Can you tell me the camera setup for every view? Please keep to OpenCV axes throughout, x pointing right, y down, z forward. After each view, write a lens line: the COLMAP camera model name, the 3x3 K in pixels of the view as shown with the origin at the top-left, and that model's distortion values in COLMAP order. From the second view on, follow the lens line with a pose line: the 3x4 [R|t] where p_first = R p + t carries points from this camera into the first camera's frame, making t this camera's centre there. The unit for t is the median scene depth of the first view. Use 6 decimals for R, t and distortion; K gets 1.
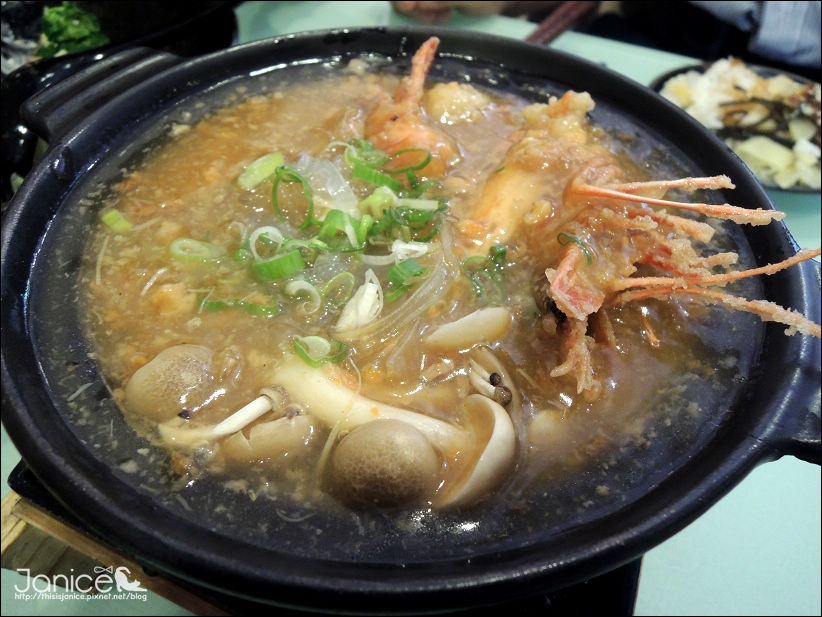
lens RADIAL K [[574.9, 0, 411.0], [0, 574.9, 308.5], [0, 0, 1]] dist [0.079947, -0.160150]
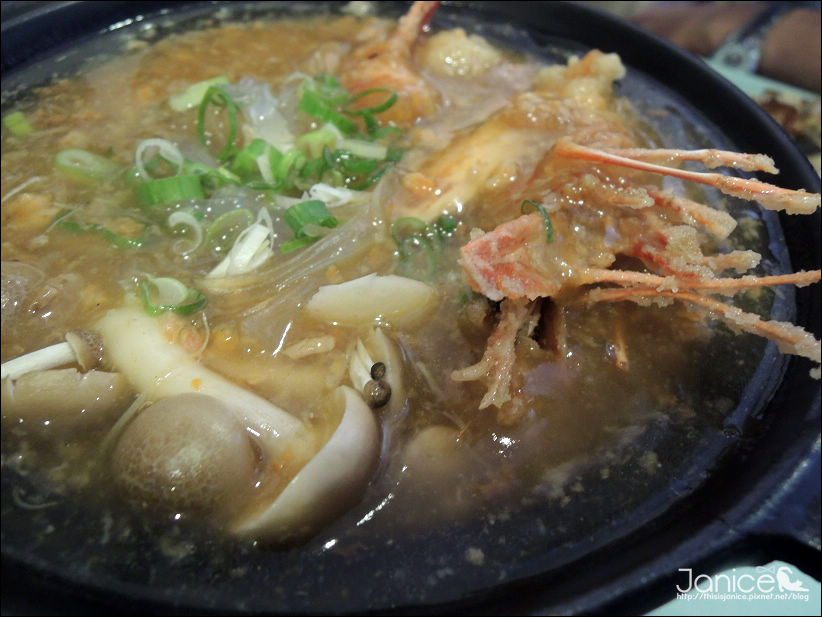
lens RADIAL K [[576.2, 0, 411.0], [0, 576.2, 308.5], [0, 0, 1]] dist [-0.002666, -0.002464]
pose [[0.980569, 0.159131, -0.114724, 0.232168], [-0.162709, 0.986418, -0.022470, 0.050193], [0.109590, 0.040700, 0.993143, 0.263603]]
